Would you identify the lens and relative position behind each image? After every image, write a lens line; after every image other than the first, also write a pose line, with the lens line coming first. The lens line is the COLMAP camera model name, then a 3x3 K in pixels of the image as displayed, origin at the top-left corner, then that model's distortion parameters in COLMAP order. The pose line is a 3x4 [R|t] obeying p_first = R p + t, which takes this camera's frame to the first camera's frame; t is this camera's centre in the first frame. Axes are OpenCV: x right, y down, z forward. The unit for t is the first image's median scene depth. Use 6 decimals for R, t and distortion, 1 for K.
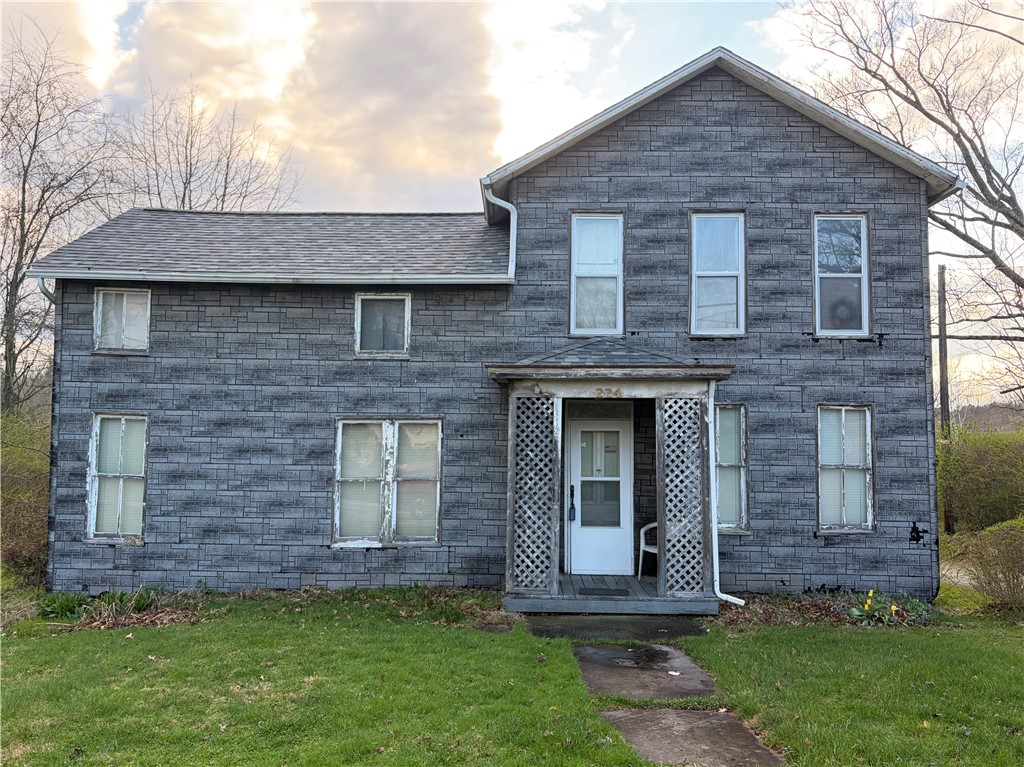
lens RADIAL K [[771.4, 0, 517.3], [0, 771.4, 387.9], [0, 0, 1]] dist [0.029807, -0.032317]
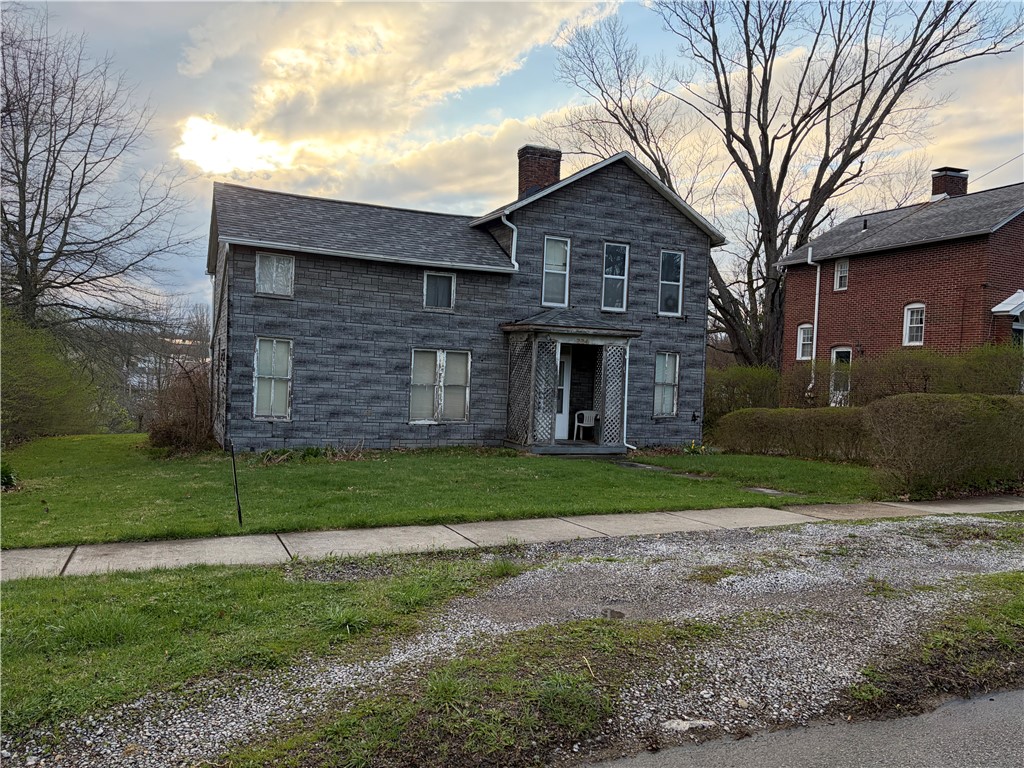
lens RADIAL K [[771.4, 0, 509.7], [0, 771.4, 389.1], [0, 0, 1]] dist [0.029807, -0.032317]
pose [[0.911705, 0.022277, 0.410241, -0.715281], [-0.062154, 0.994515, 0.084126, -0.022444], [-0.406117, -0.102197, 0.908089, -0.585469]]
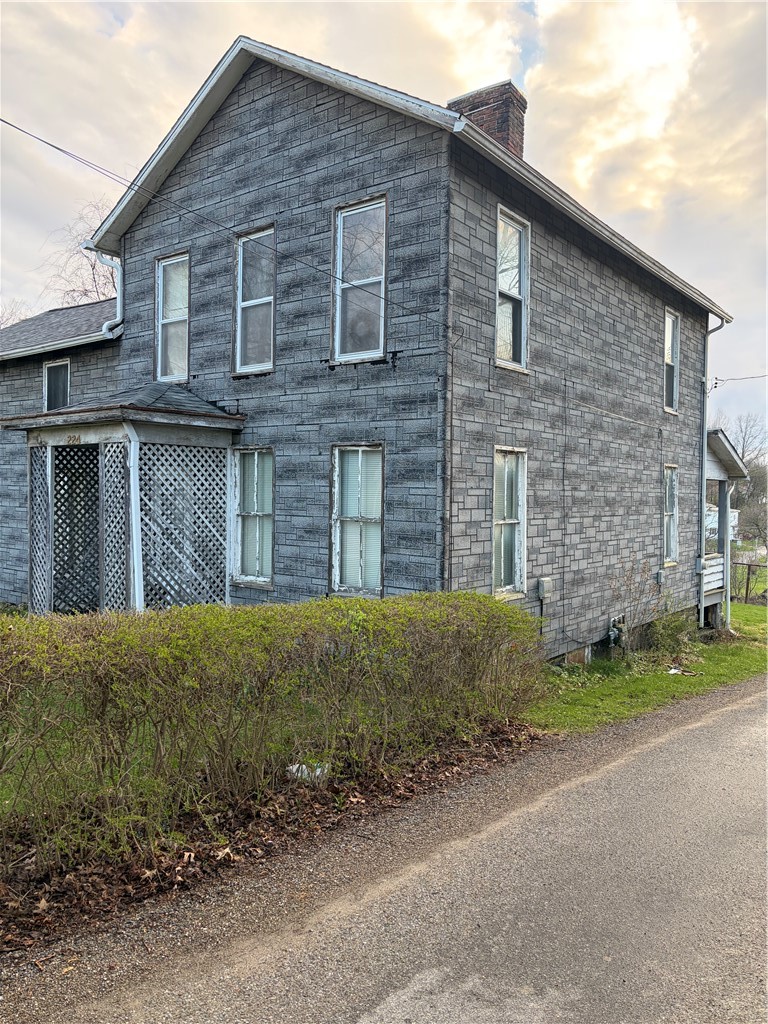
lens RADIAL K [[771.4, 0, 374.0], [0, 771.4, 521.2], [0, 0, 1]] dist [0.029807, -0.032317]
pose [[0.790081, 0.029861, -0.612274, 0.934468], [0.030678, 0.995635, 0.088145, 0.031129], [0.612234, -0.088425, 0.785717, 0.357504]]
